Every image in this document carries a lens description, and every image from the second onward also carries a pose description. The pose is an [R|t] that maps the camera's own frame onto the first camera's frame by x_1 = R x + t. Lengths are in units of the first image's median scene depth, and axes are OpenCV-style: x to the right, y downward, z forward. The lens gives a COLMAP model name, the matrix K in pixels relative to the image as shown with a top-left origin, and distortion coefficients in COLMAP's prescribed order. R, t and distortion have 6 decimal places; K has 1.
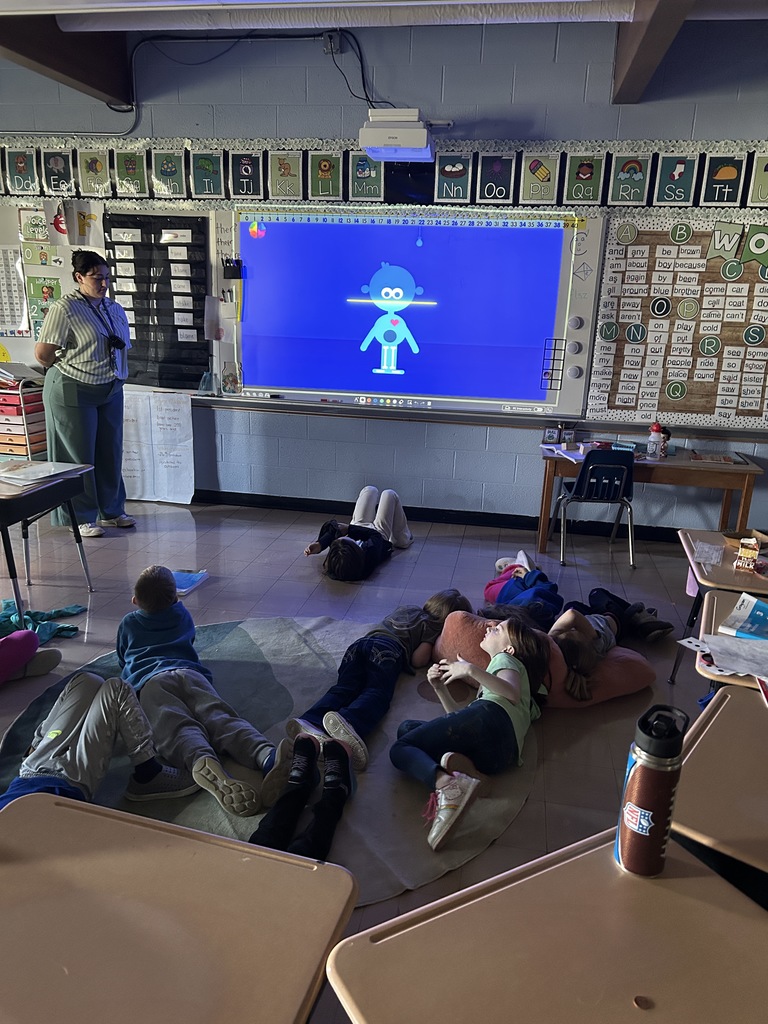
lens RADIAL K [[791.1, 0, 388.3], [0, 791.1, 516.7], [0, 0, 1]] dist [0.072481, -0.074668]
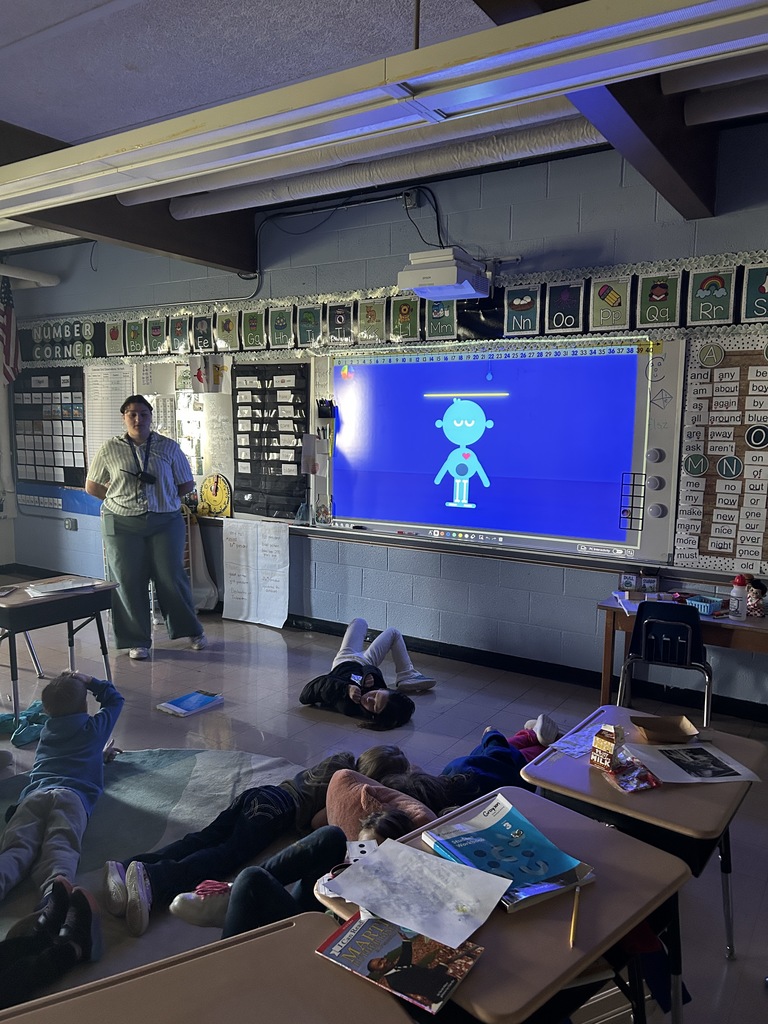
lens RADIAL K [[791.1, 0, 383.9], [0, 791.1, 517.6], [0, 0, 1]] dist [0.072481, -0.074668]
pose [[0.920413, 0.025166, -0.390138, 0.299403], [-0.088963, 0.985228, -0.146329, -0.021155], [0.380692, 0.169390, 0.909055, 0.101197]]
